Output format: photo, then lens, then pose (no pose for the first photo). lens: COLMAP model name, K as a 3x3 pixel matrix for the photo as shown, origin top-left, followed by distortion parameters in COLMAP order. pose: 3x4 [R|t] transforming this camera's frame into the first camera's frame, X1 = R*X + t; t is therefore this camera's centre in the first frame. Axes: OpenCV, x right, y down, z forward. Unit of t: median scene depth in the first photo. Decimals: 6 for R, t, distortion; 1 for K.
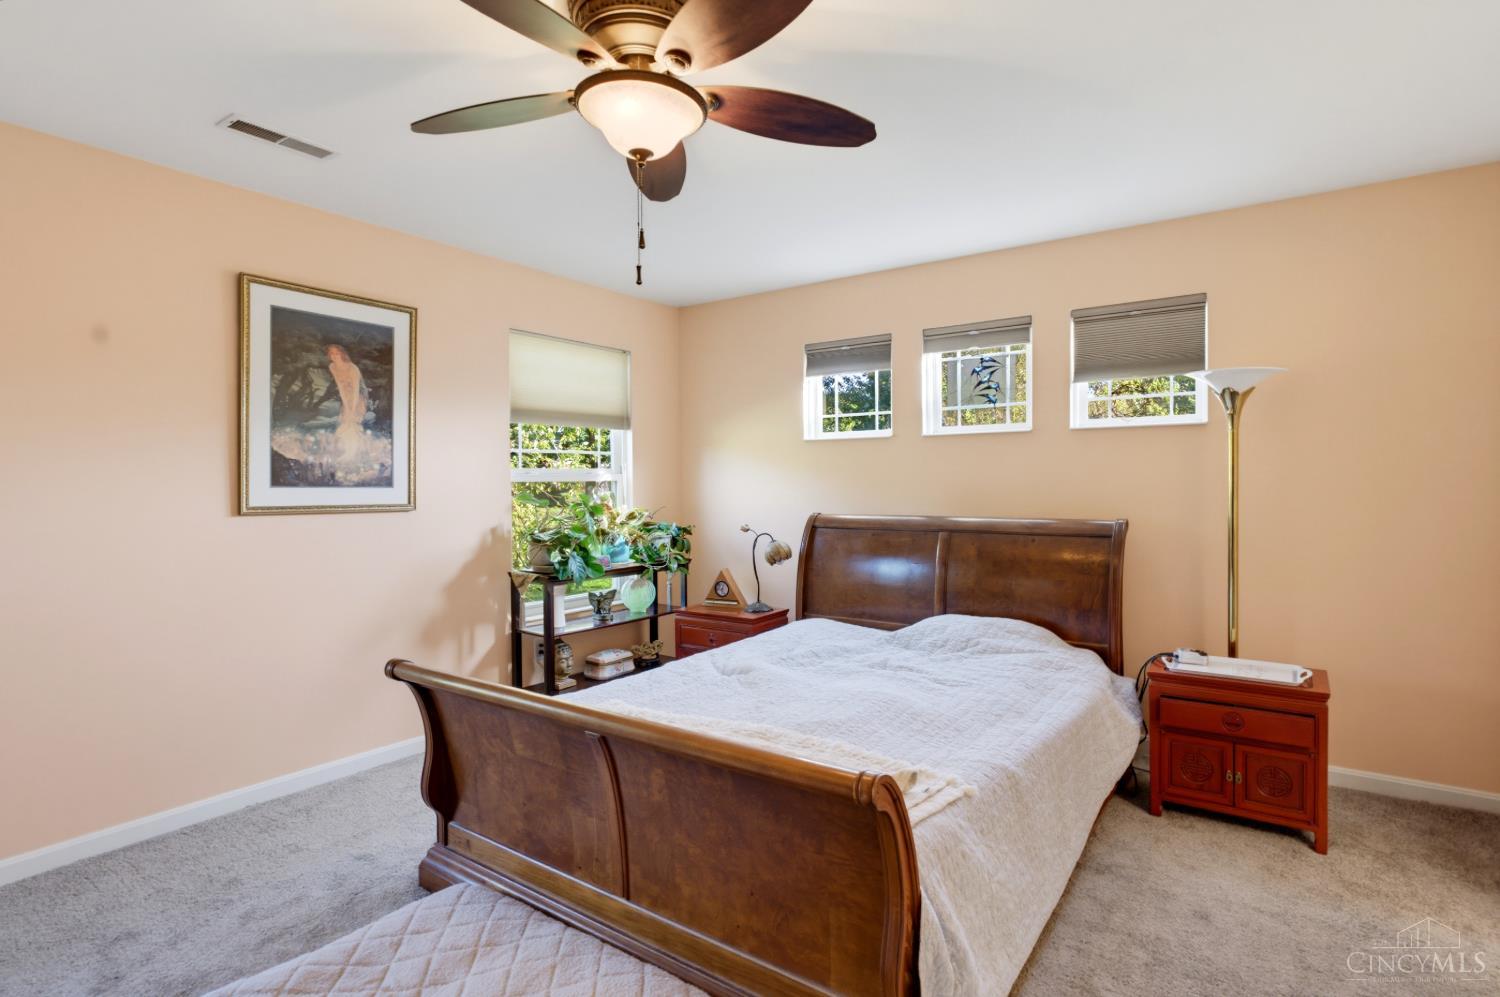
lens RADIAL K [[752.1, 0, 787.8], [0, 752.1, 485.3], [0, 0, 1]] dist [-0.004598, -0.000386]
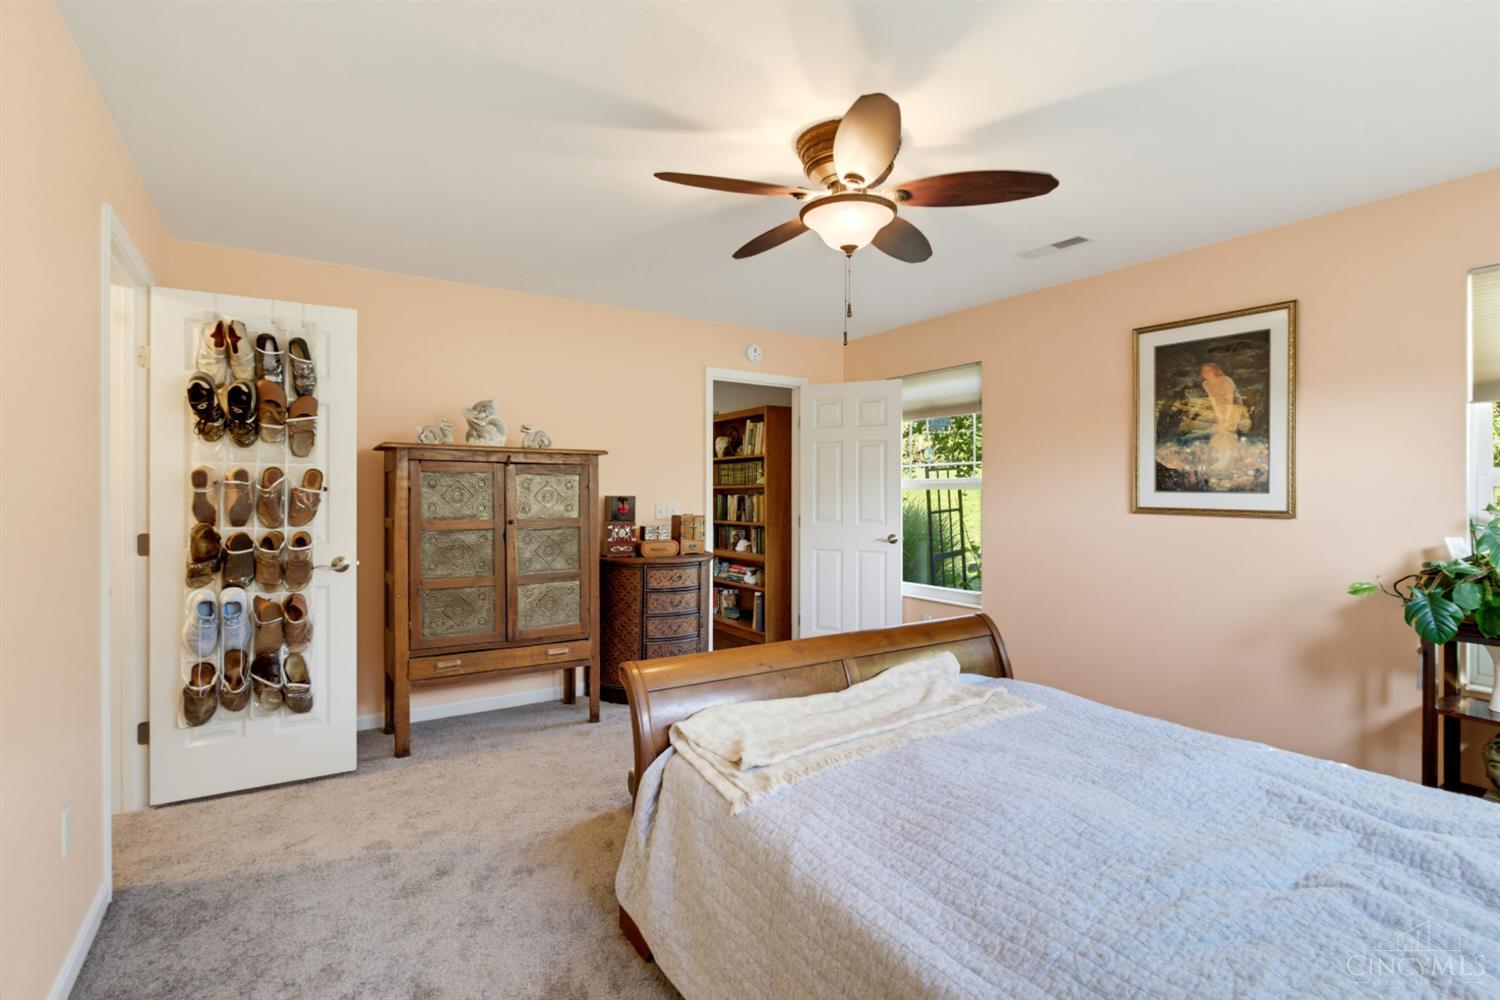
lens RADIAL K [[709.0, 0, 755.2], [0, 709.0, 495.2], [0, 0, 1]] dist [-0.011274, 0.004703]
pose [[-0.401077, 0.013800, -0.915940, 0.579815], [-0.000438, 0.999884, 0.015256, -0.008360], [0.916044, 0.006520, -0.401024, 0.757604]]
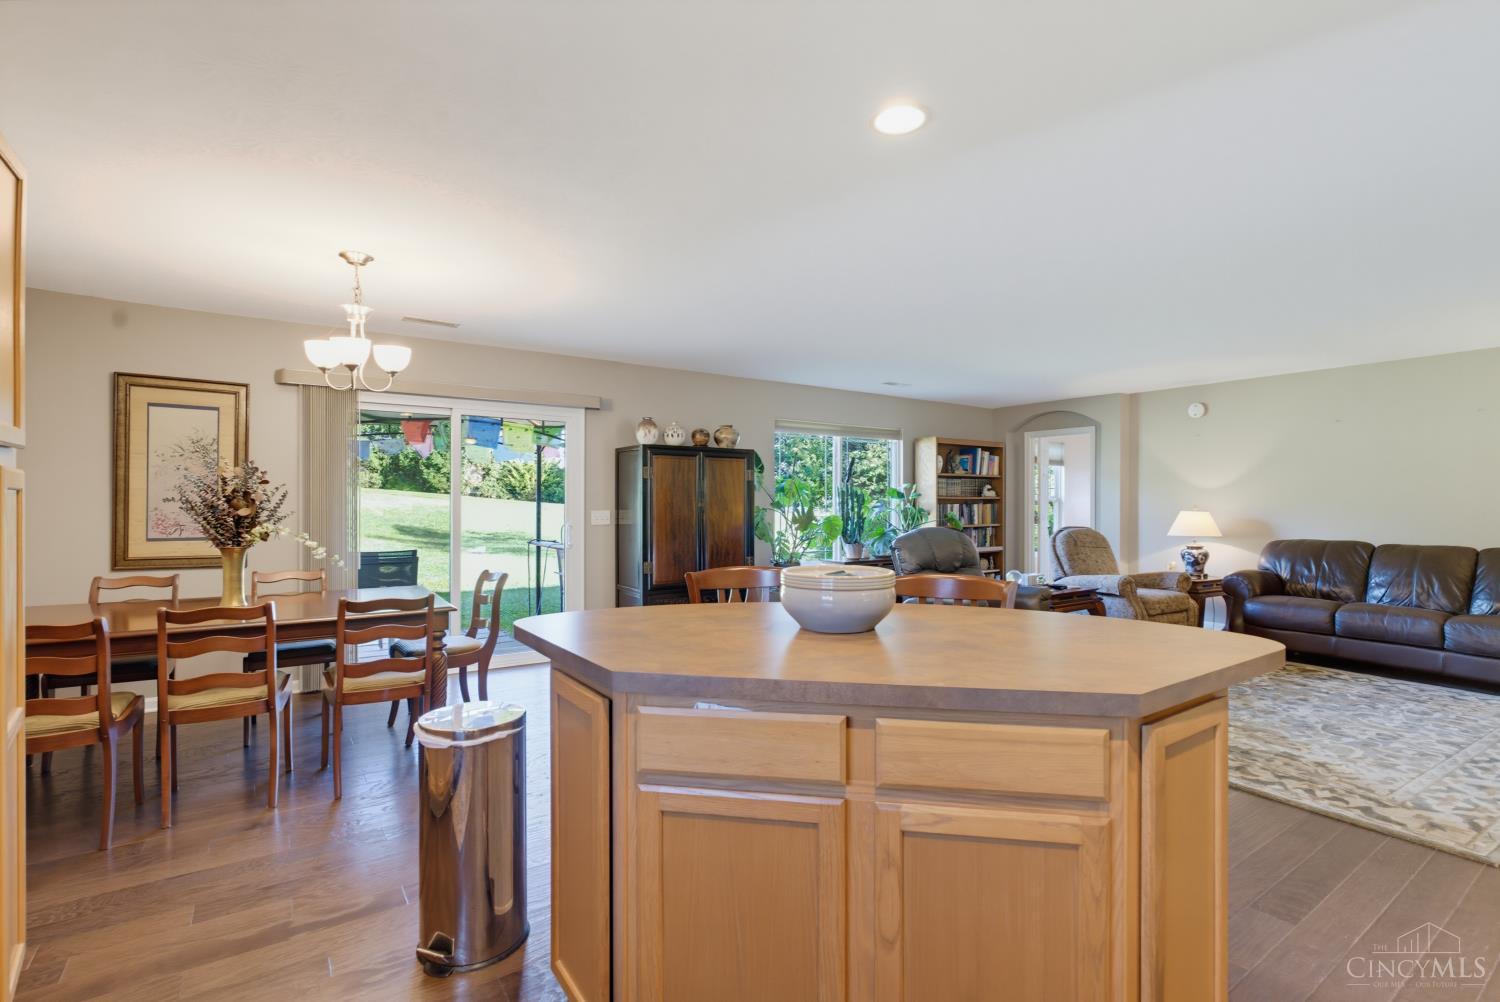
lens RADIAL K [[709.0, 0, 748.1], [0, 709.0, 498.8], [0, 0, 1]] dist [-0.011274, 0.004703]
pose [[0.931417, 0.011431, -0.363774, -0.950564], [-0.013780, 0.999898, -0.003863, 0.020884], [0.363692, 0.008611, 0.931479, -2.565469]]
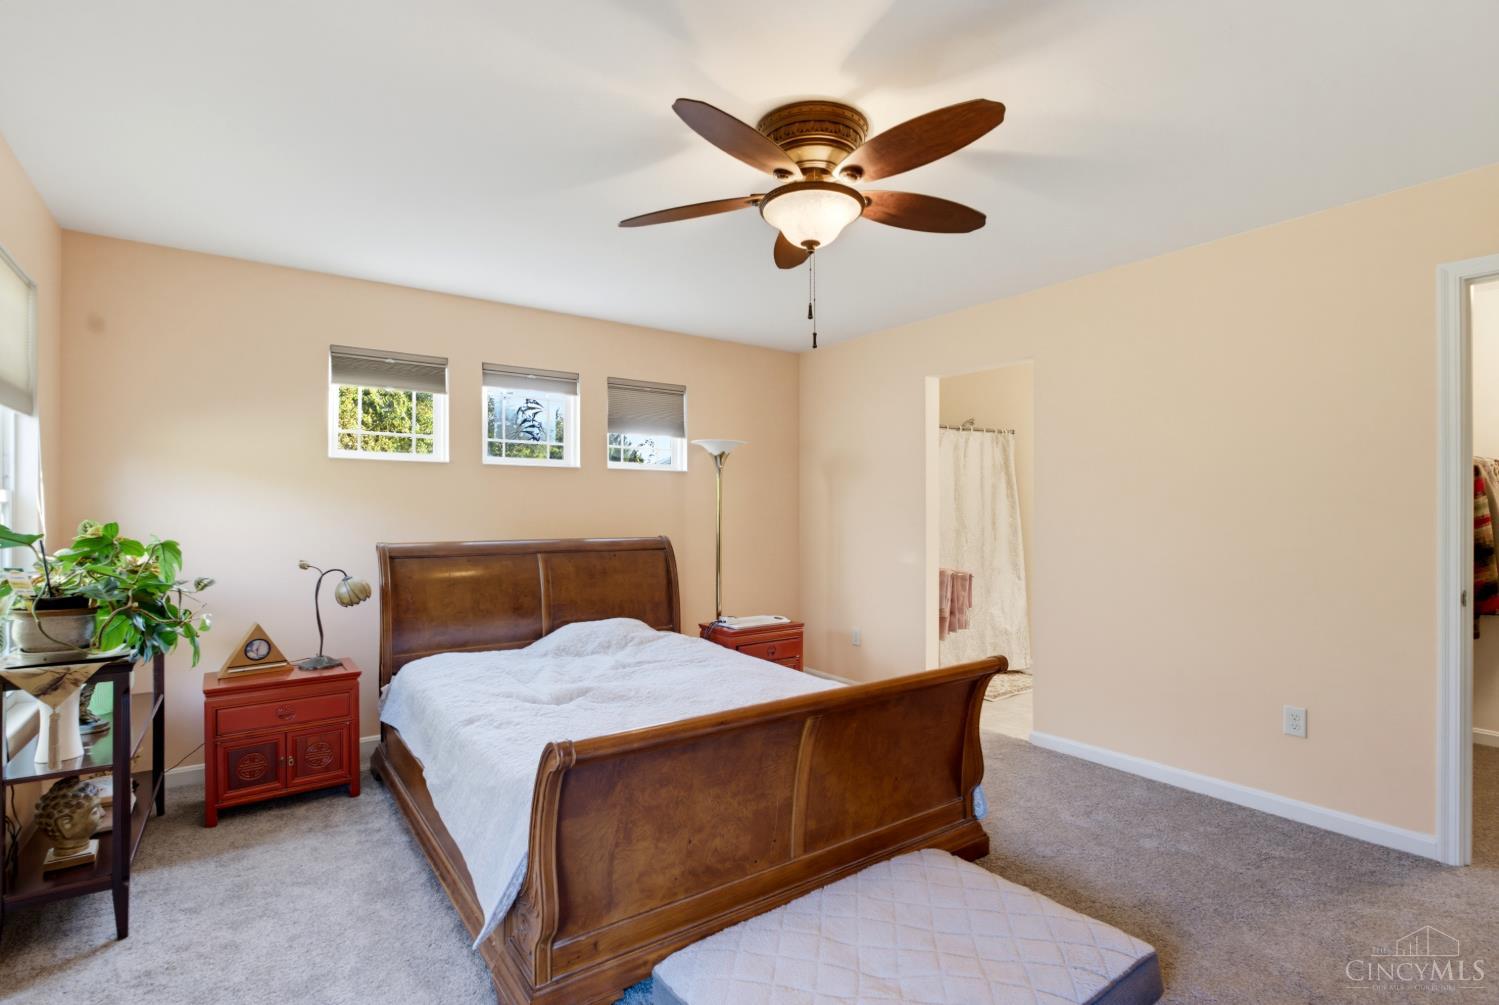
lens RADIAL K [[708.5, 0, 734.9], [0, 708.5, 511.4], [0, 0, 1]] dist [-0.011274, 0.004703]
pose [[0.357201, 0.006451, 0.934005, -0.733391], [0.002105, 0.999968, -0.007712, 0.009171], [-0.934025, 0.004720, 0.357176, 0.391631]]
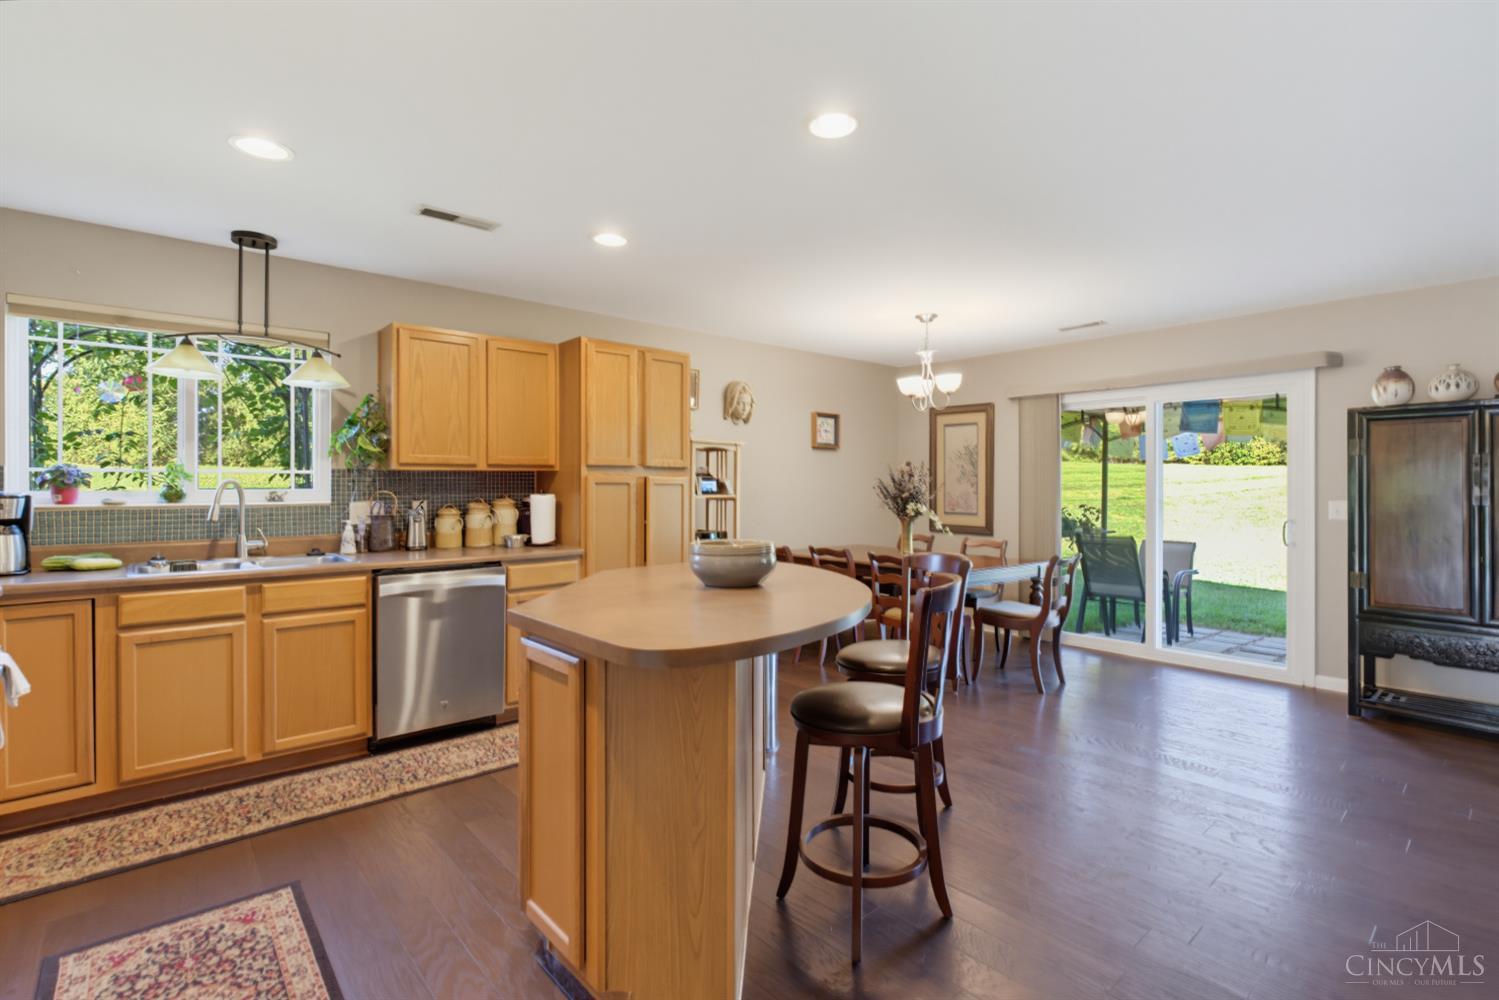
lens RADIAL K [[708.5, 0, 757.5], [0, 708.5, 481.9], [0, 0, 1]] dist [-0.011274, 0.004703]
pose [[-0.258709, 0.003013, -0.965951, -0.390584], [-0.000247, 0.999995, 0.003186, 0.010829], [0.965955, 0.001063, -0.258707, -1.804670]]
